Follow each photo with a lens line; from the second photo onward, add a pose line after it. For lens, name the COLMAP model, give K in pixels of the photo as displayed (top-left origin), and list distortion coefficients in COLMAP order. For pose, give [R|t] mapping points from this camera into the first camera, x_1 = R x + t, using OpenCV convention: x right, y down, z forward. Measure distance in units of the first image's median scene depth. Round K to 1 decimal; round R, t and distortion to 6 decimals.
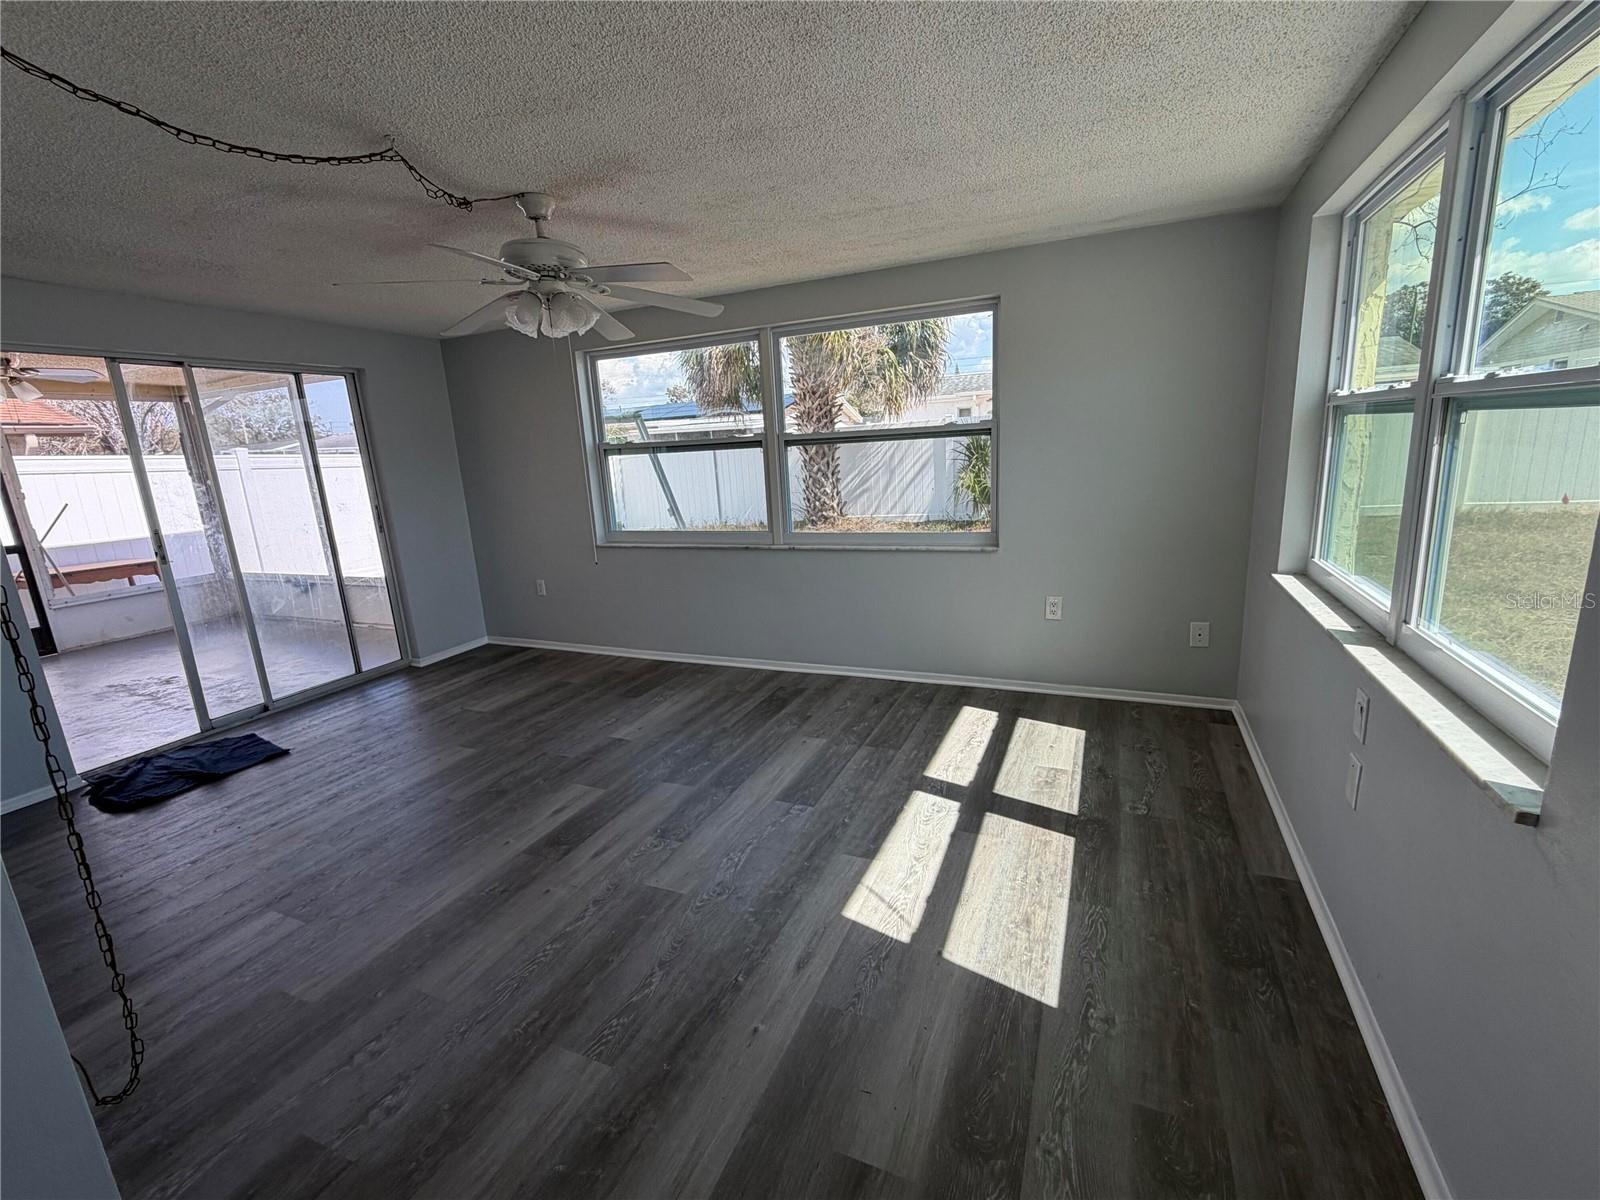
lens RADIAL K [[690.5, 0, 801.9], [0, 690.5, 602.9], [0, 0, 1]] dist [0.011375, 0.000139]
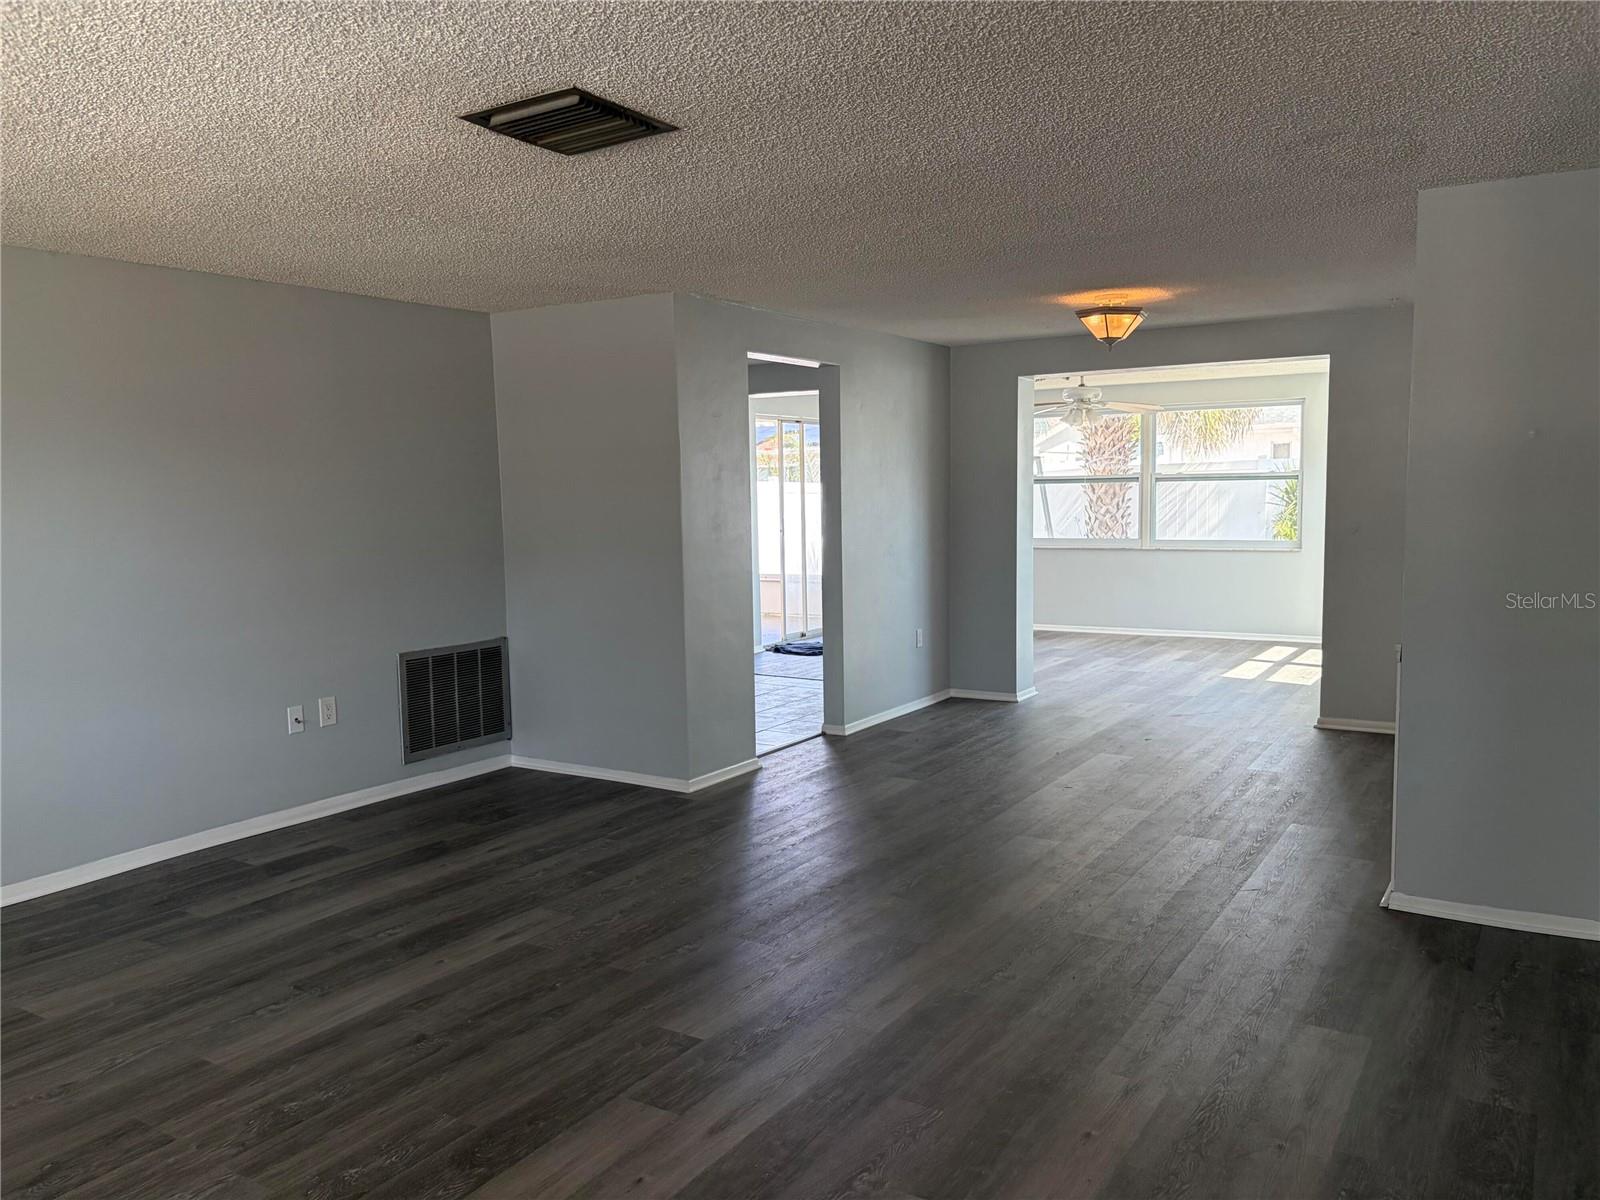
lens RADIAL K [[1214.6, 0, 804.2], [0, 1214.6, 607.9], [0, 0, 1]] dist [0.044676, -0.040049]
pose [[0.988809, 0.054010, -0.139064, -0.328492], [-0.070573, 0.990613, -0.117072, 0.340590], [0.131435, 0.125576, 0.983339, -1.385532]]
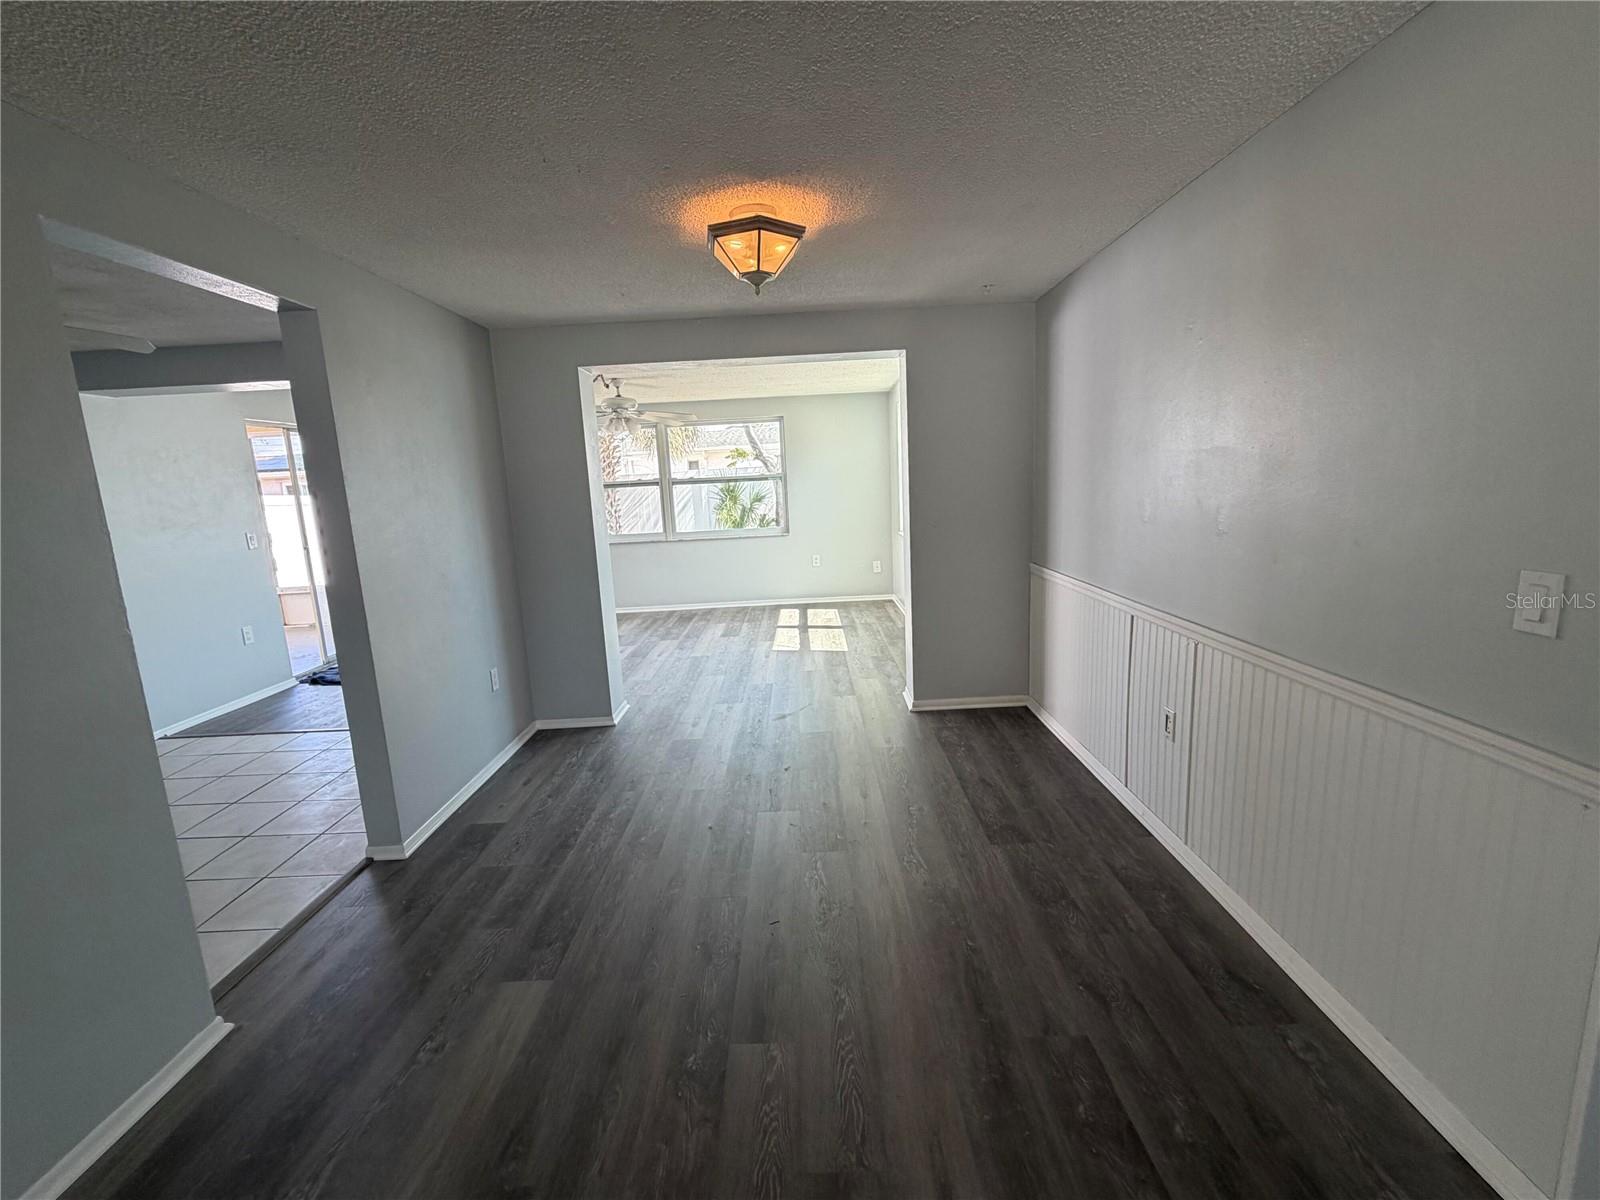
lens RADIAL K [[690.5, 0, 799.1], [0, 690.5, 601.6], [0, 0, 1]] dist [0.011375, 0.000139]
pose [[0.915821, -0.060974, 0.396930, -0.386256], [0.088905, 0.994664, -0.052333, 0.173923], [-0.391621, 0.083217, 0.916356, -0.657305]]
